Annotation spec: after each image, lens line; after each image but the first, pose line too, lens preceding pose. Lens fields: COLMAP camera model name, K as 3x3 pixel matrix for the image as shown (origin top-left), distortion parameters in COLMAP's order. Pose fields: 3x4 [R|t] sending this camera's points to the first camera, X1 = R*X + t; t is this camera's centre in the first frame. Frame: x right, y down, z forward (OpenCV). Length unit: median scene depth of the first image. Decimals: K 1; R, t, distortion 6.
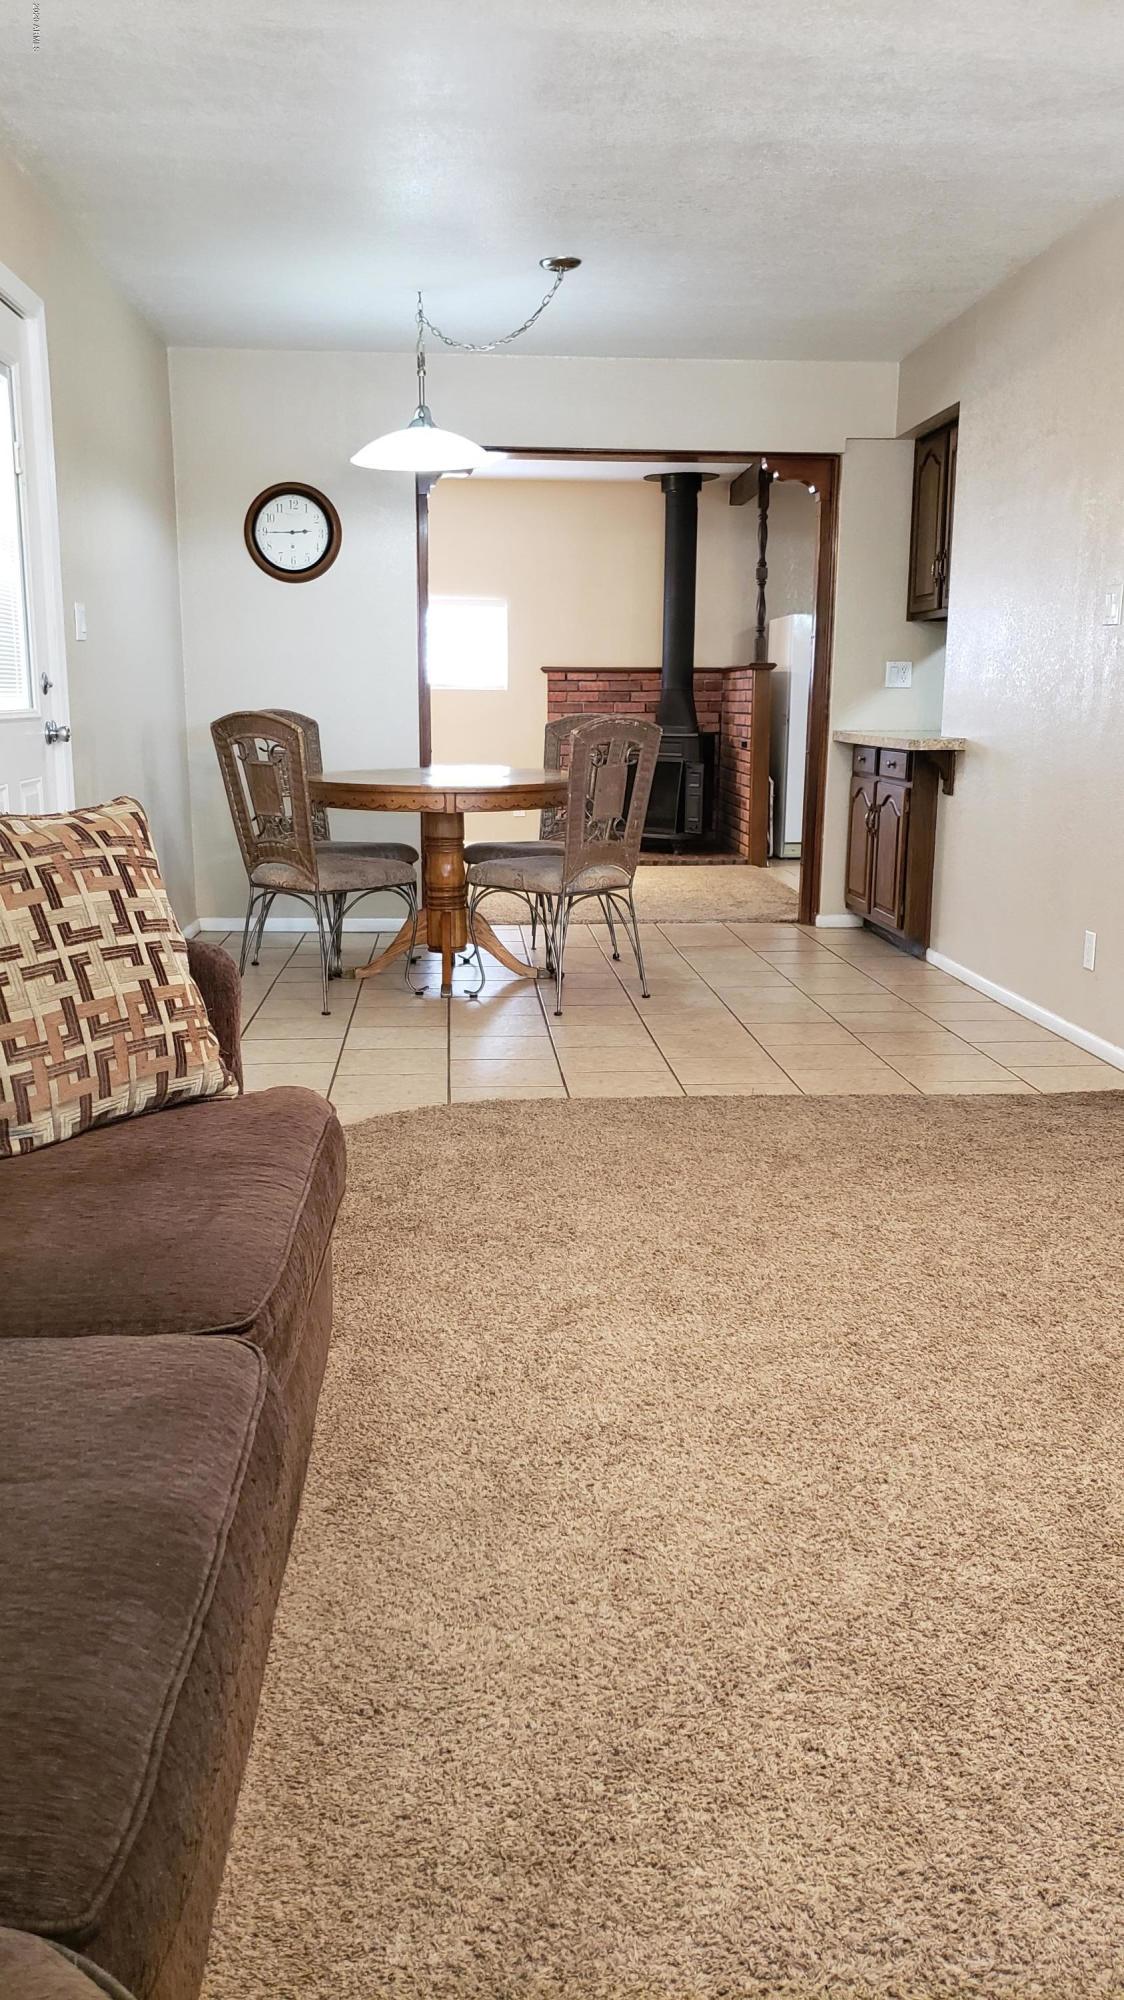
lens RADIAL K [[1561.0, 0, 606.7], [0, 1561.0, 1007.0], [0, 0, 1]] dist [0.001024, -0.015627]
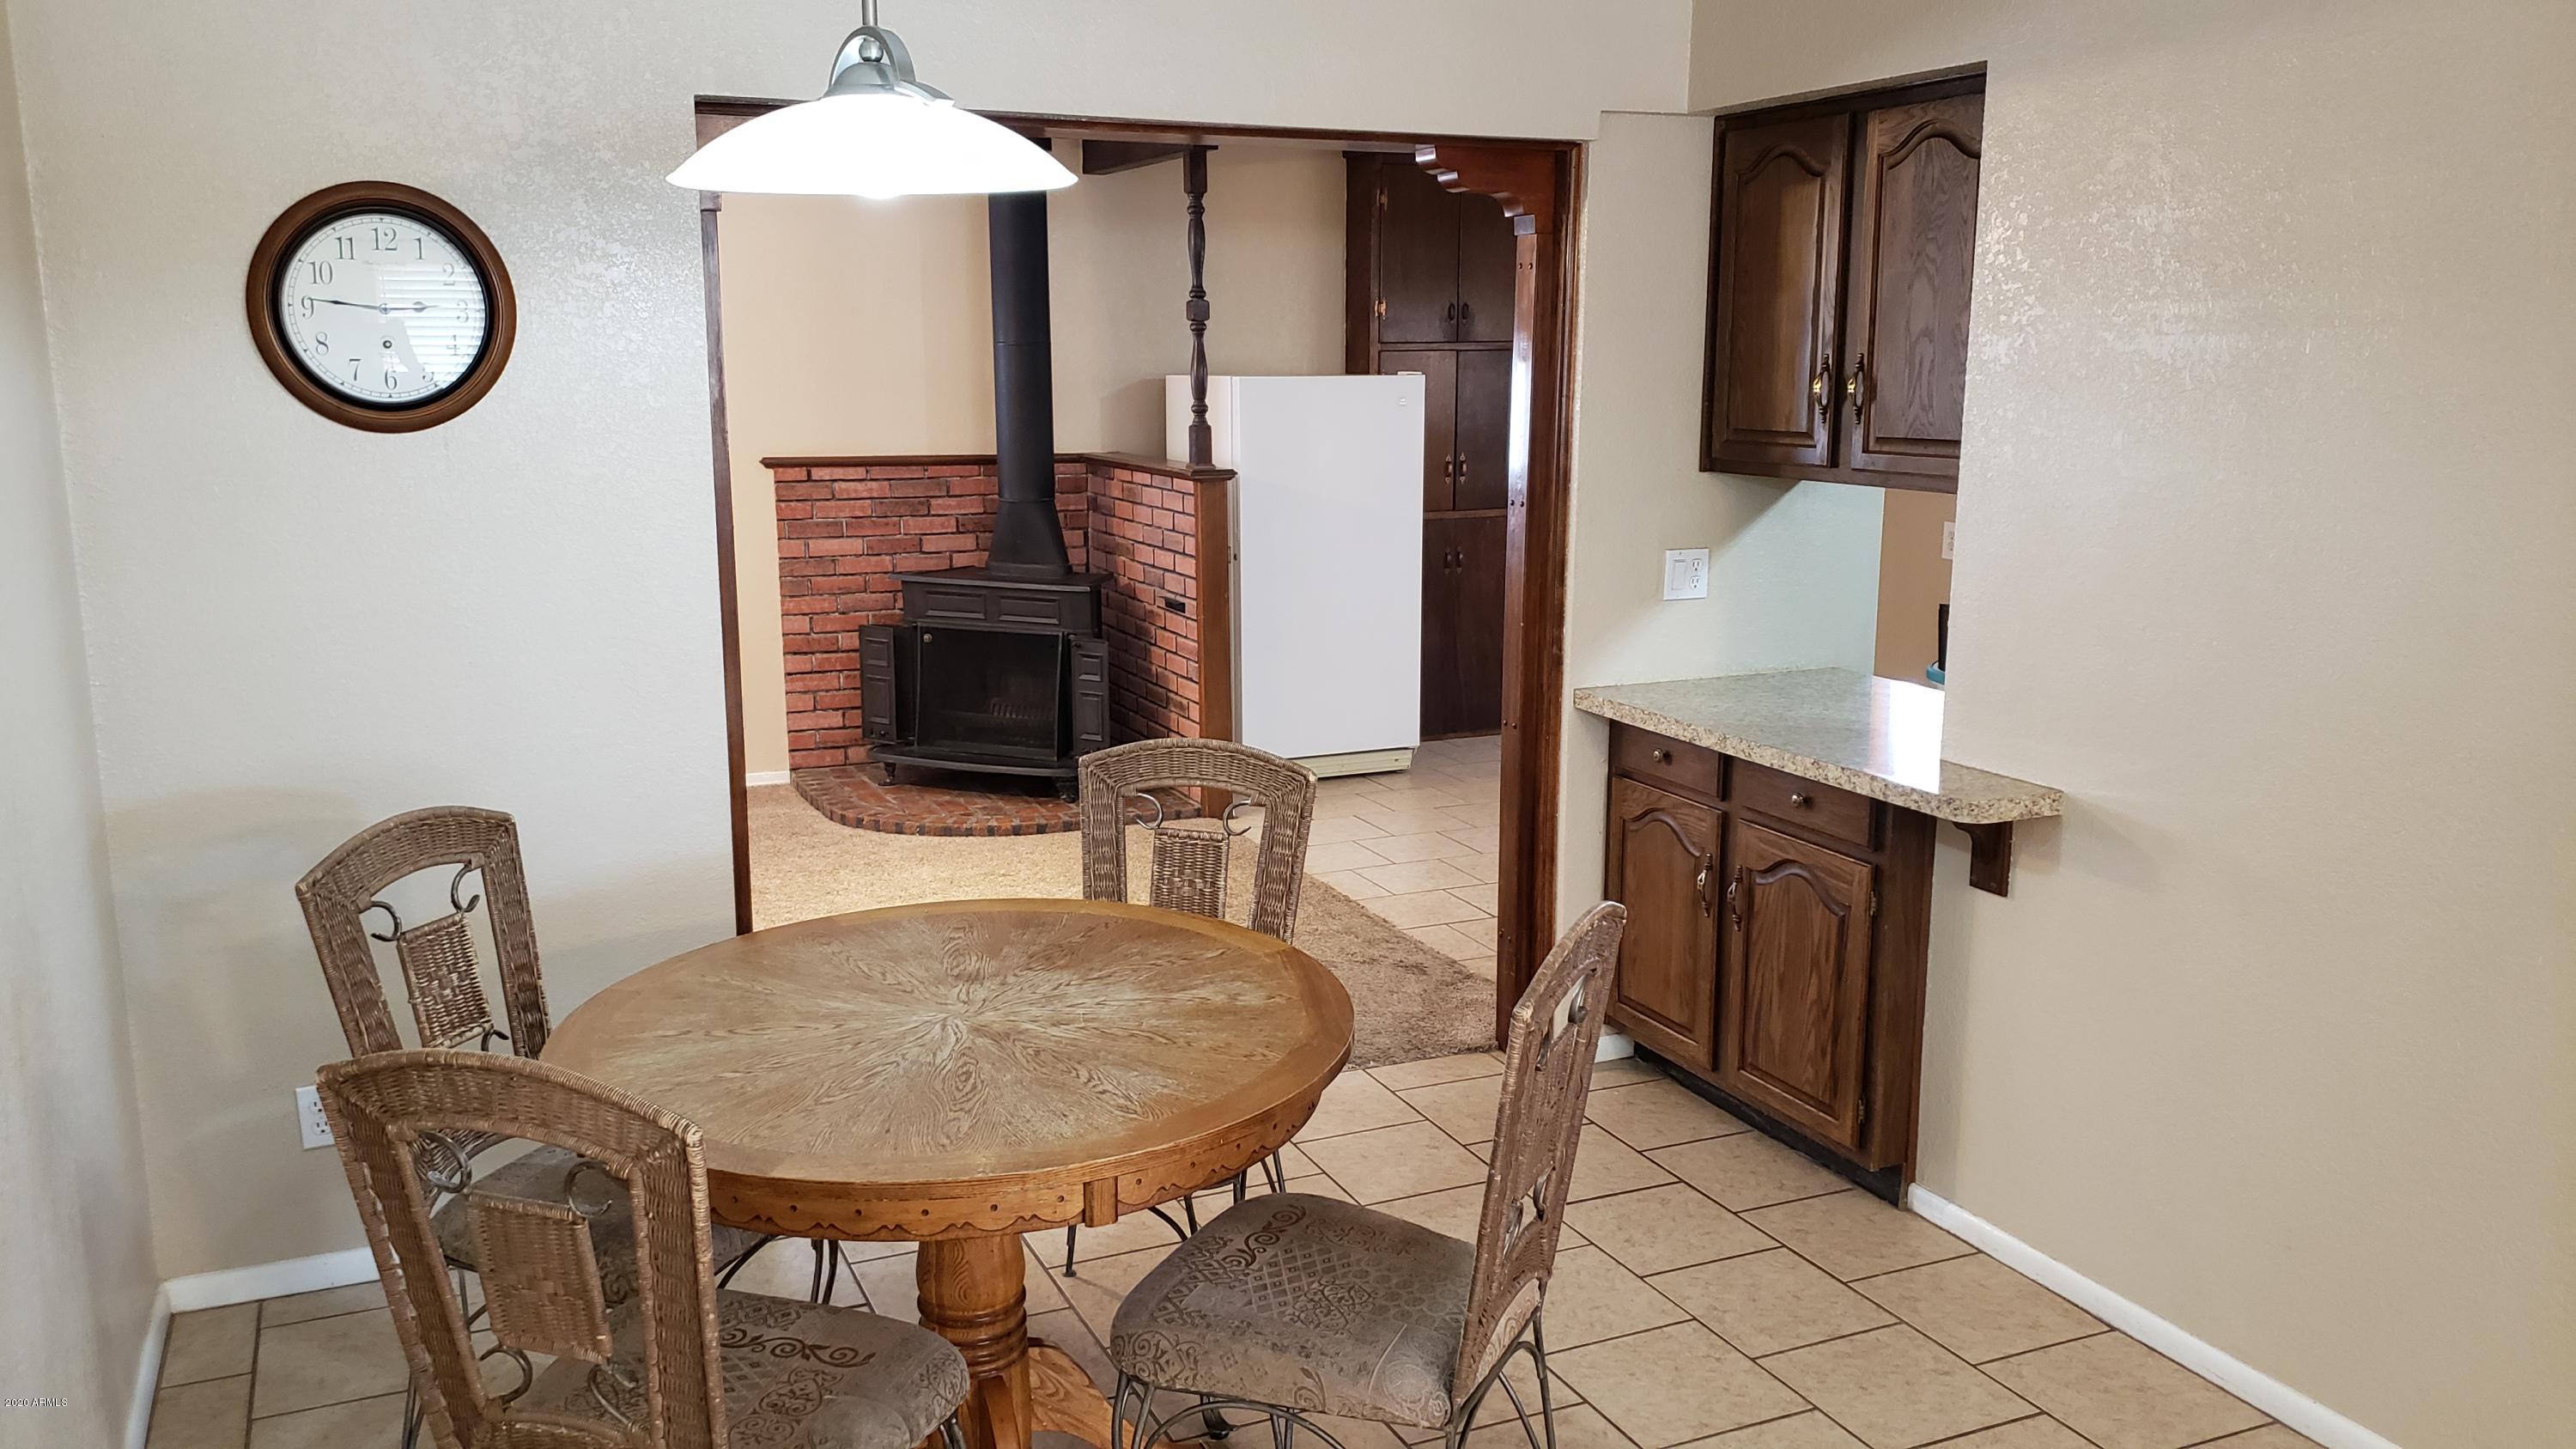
lens RADIAL K [[2060.5, 0, 1377.2], [0, 2060.5, 735.7], [0, 0, 1]] dist [0.216883, -0.387259]
pose [[0.945588, -0.063674, 0.319074, -0.101806], [0.071129, 0.997398, -0.011754, -0.123966], [-0.317496, 0.033810, 0.947657, 0.301147]]
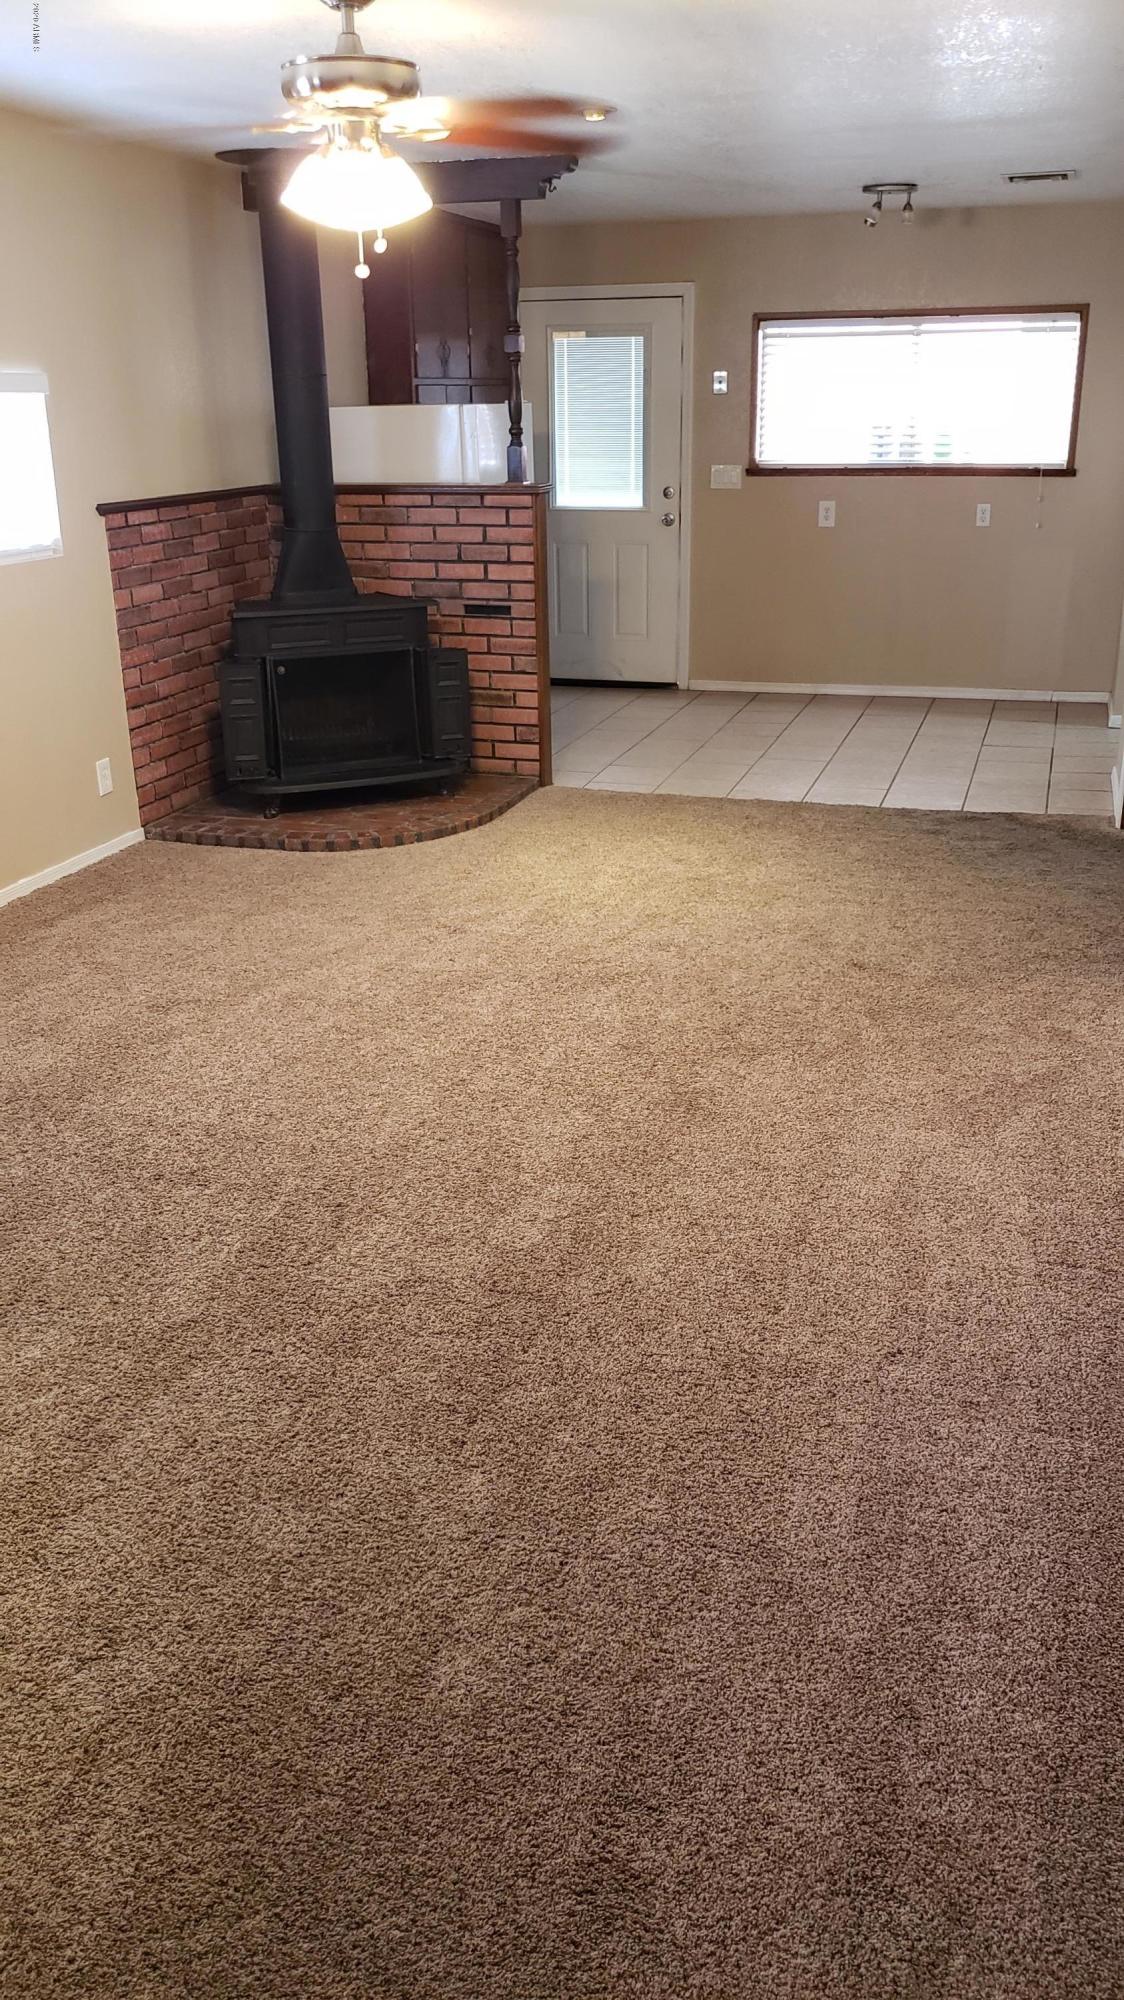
lens RADIAL K [[1561.0, 0, 606.7], [0, 1561.0, 1007.0], [0, 0, 1]] dist [0.001024, -0.015627]
pose [[0.371029, -0.346772, 0.861445, -0.634624], [0.203141, 0.935500, 0.289090, -0.227969], [-0.906130, 0.067734, 0.417541, 0.821100]]
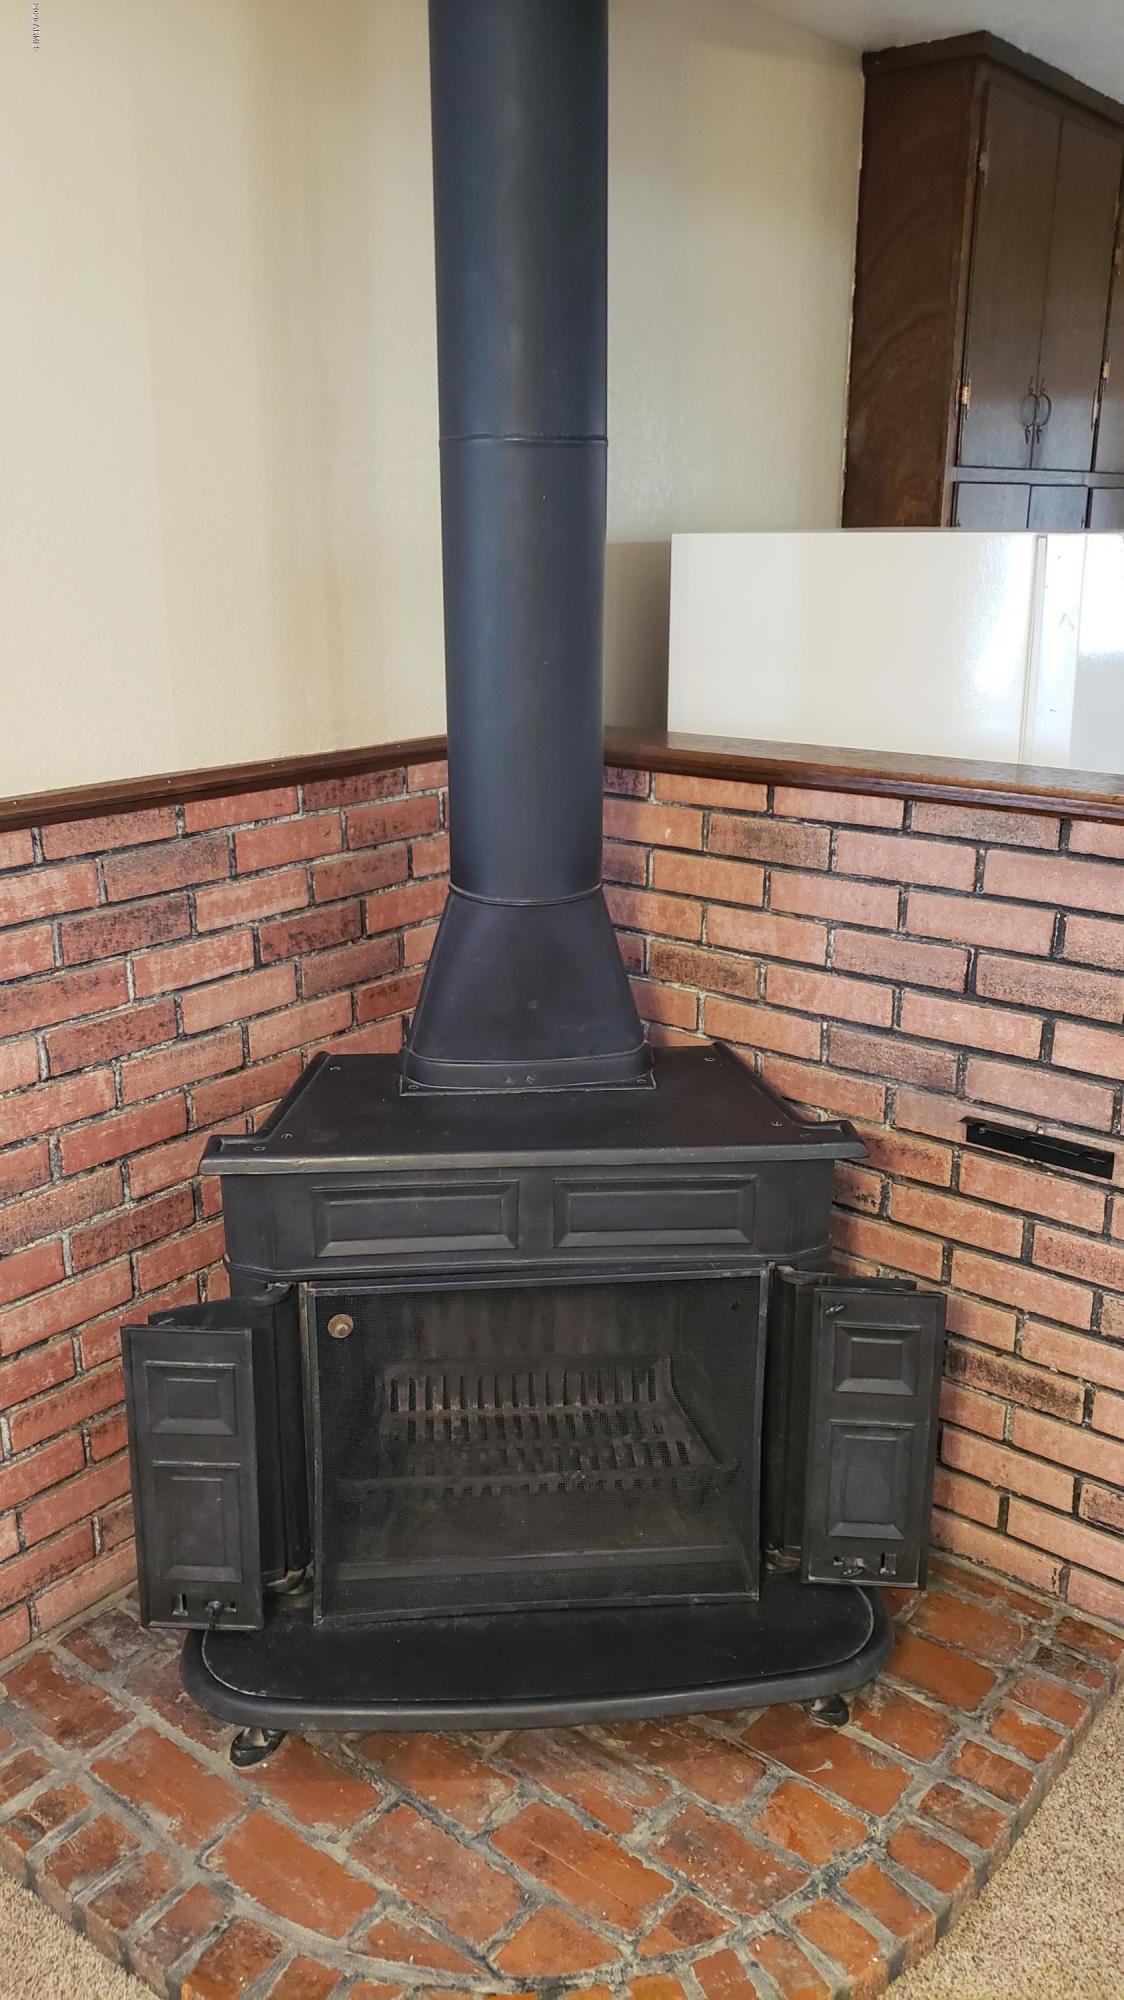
lens RADIAL K [[1494.4, 0, 562.0], [0, 1494.4, 1000.0], [0, 0, 1]] dist [0.046644, -0.005984]
pose [[0.709559, -0.220181, 0.669362, -0.111354], [0.150719, 0.975367, 0.161069, -0.276691], [-0.688338, -0.013402, 0.725266, 1.071960]]
